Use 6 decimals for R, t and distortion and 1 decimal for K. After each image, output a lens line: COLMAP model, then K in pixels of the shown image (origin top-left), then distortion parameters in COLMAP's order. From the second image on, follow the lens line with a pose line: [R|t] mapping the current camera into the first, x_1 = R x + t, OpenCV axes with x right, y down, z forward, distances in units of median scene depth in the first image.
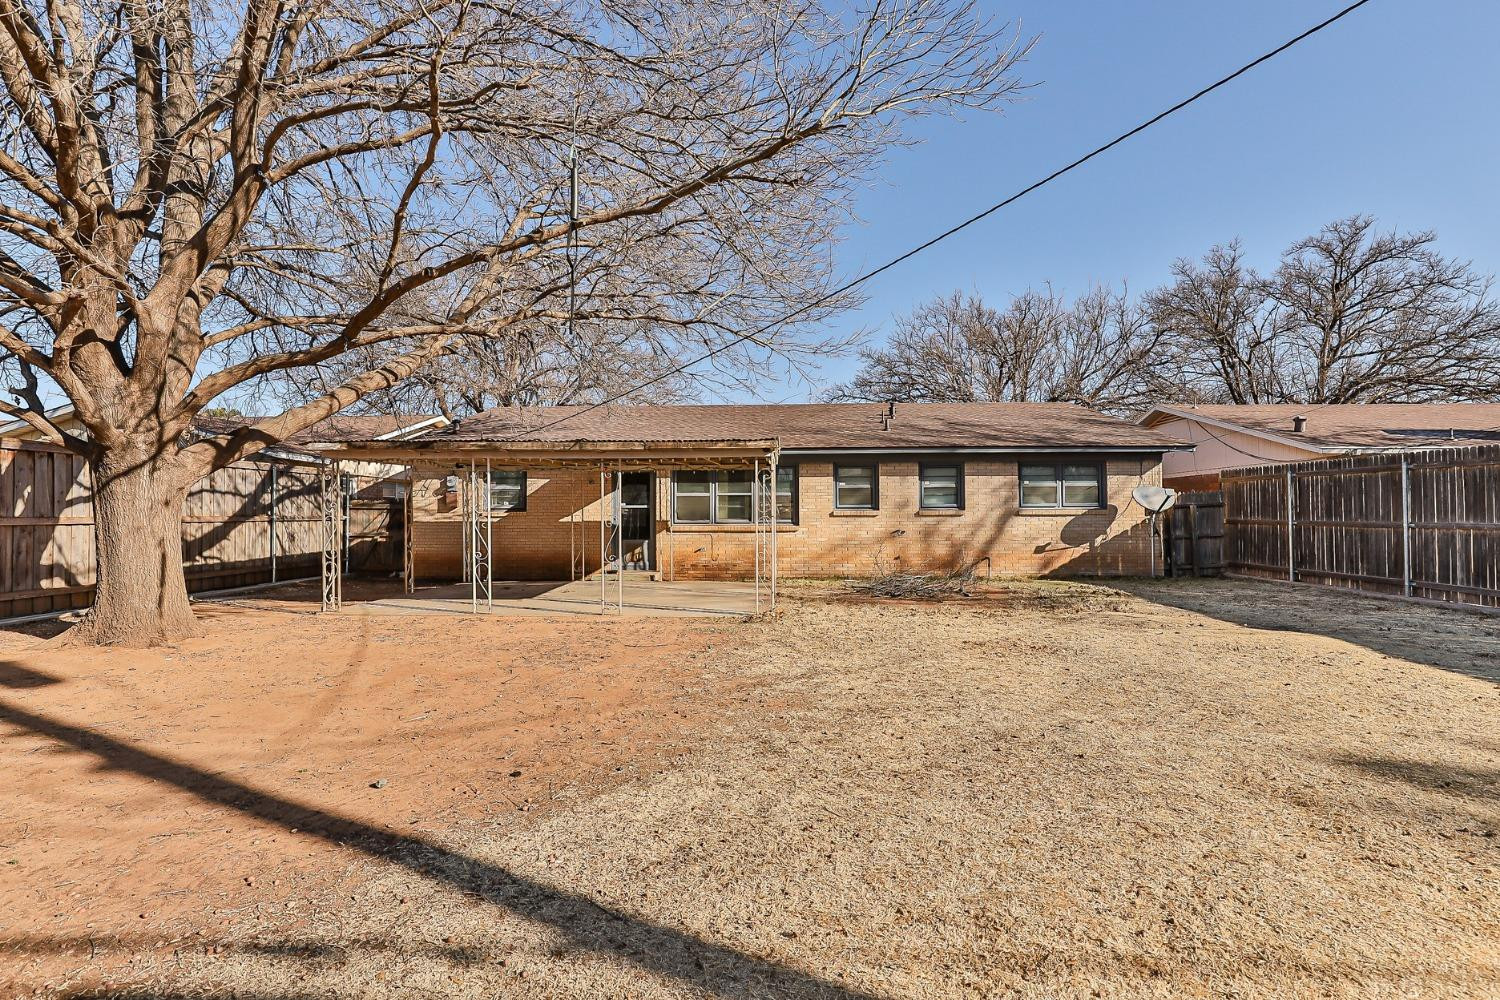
lens RADIAL K [[682.0, 0, 745.7], [0, 682.0, 504.0], [0, 0, 1]] dist [0.000591, -0.000074]
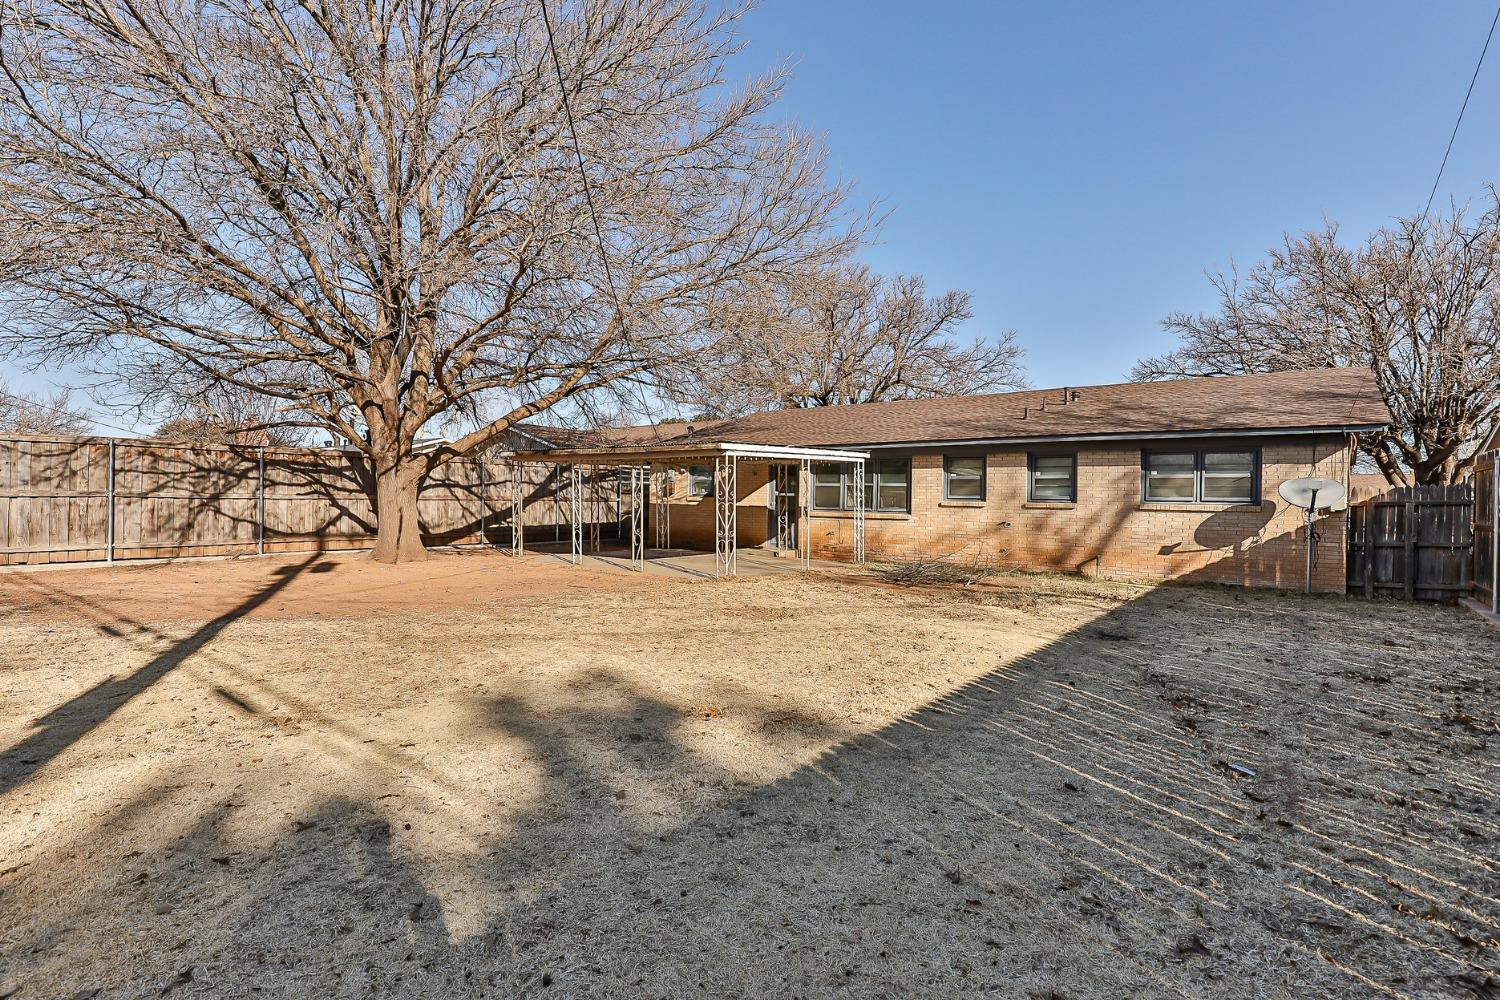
lens RADIAL K [[685.7, 0, 781.4], [0, 685.7, 479.7], [0, 0, 1]] dist [0.002124, 0.000179]
pose [[0.837907, 0.001579, -0.545810, 0.495342], [-0.011245, 0.999834, -0.014370, -0.004969], [0.545697, 0.018178, 0.837786, -0.001929]]
